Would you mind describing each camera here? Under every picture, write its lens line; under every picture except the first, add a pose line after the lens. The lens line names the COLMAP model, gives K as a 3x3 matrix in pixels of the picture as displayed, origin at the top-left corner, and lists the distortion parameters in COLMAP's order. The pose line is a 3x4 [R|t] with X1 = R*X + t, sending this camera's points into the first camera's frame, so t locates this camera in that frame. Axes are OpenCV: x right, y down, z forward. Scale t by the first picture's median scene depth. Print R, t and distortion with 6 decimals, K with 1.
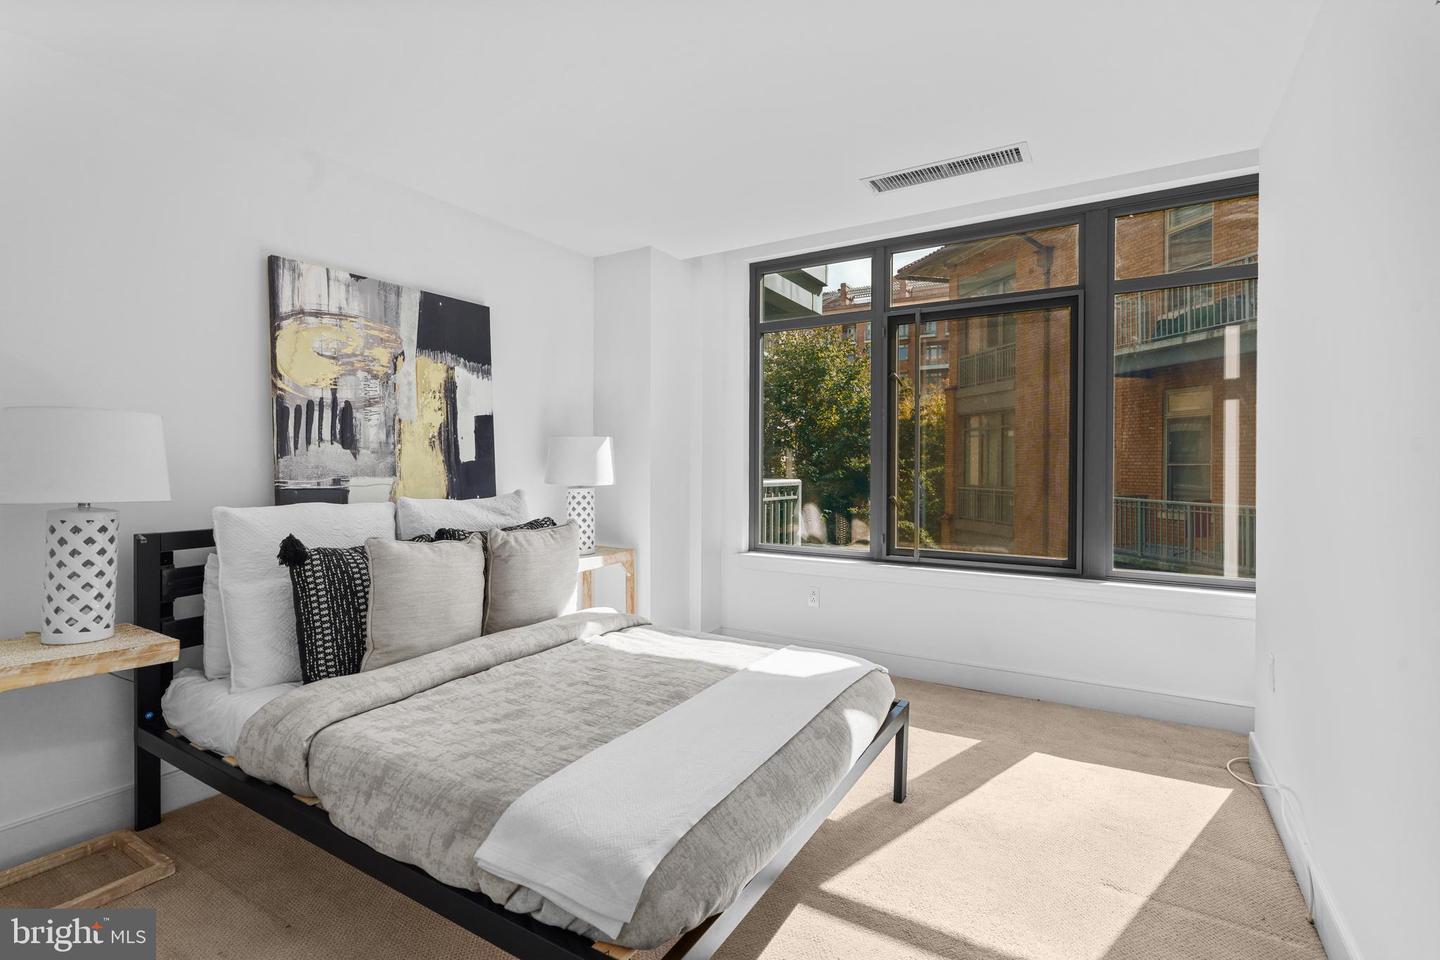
lens RADIAL K [[676.2, 0, 715.1], [0, 676.2, 469.9], [0, 0, 1]] dist [0.002970, -0.000873]
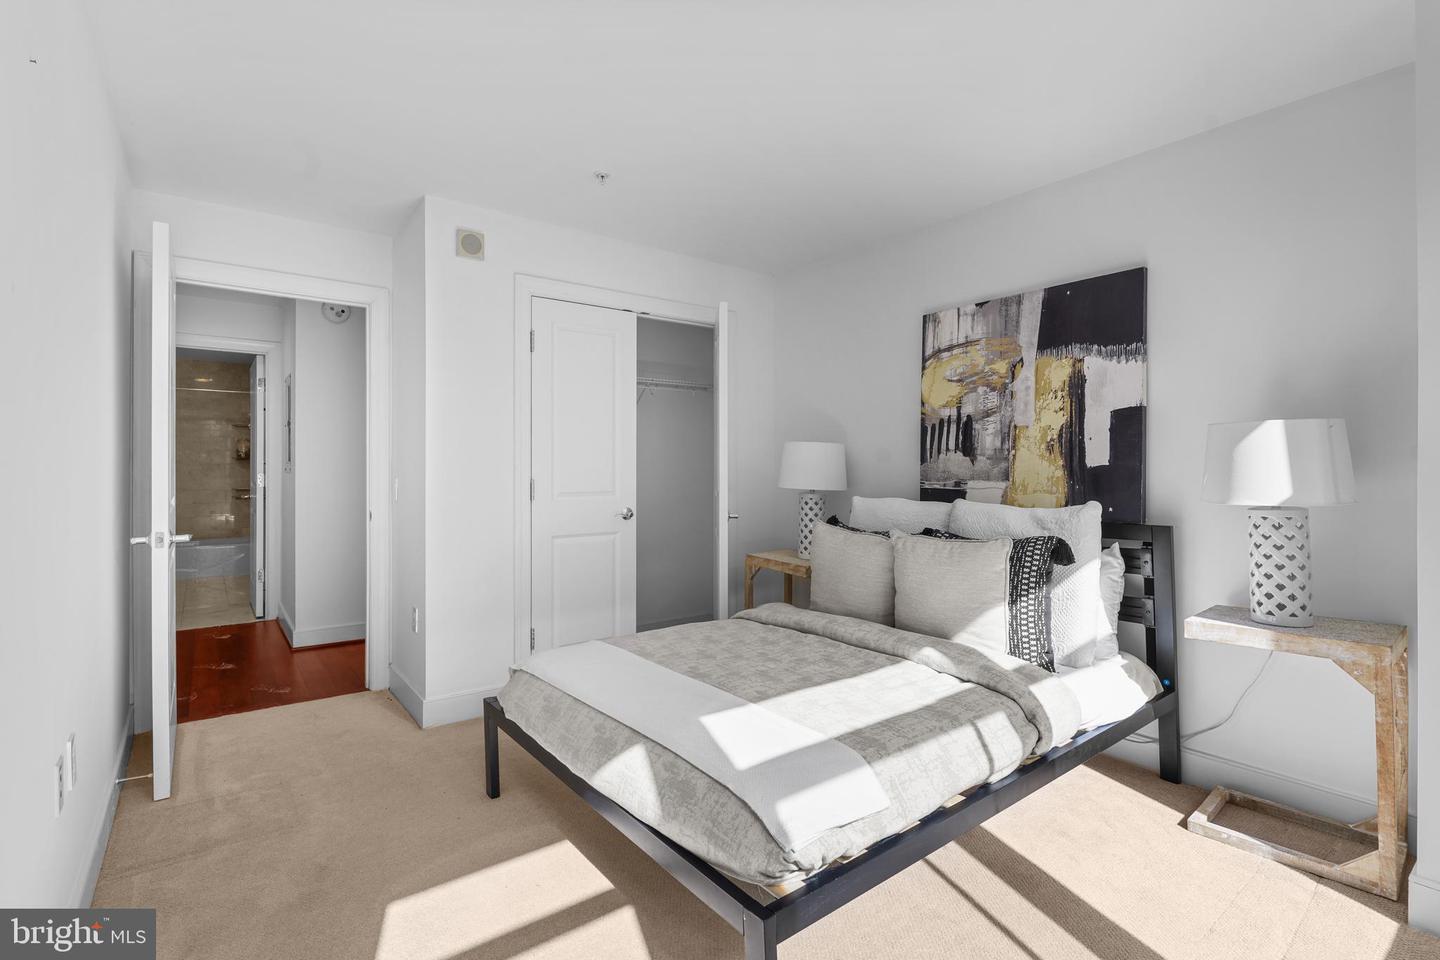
lens RADIAL K [[676.2, 0, 716.0], [0, 676.2, 477.9], [0, 0, 1]] dist [0.002970, -0.000873]
pose [[-0.359731, 0.019728, -0.932848, 0.693728], [0.000576, 0.999781, 0.020921, -0.017891], [0.933056, 0.006988, -0.359663, 0.996679]]
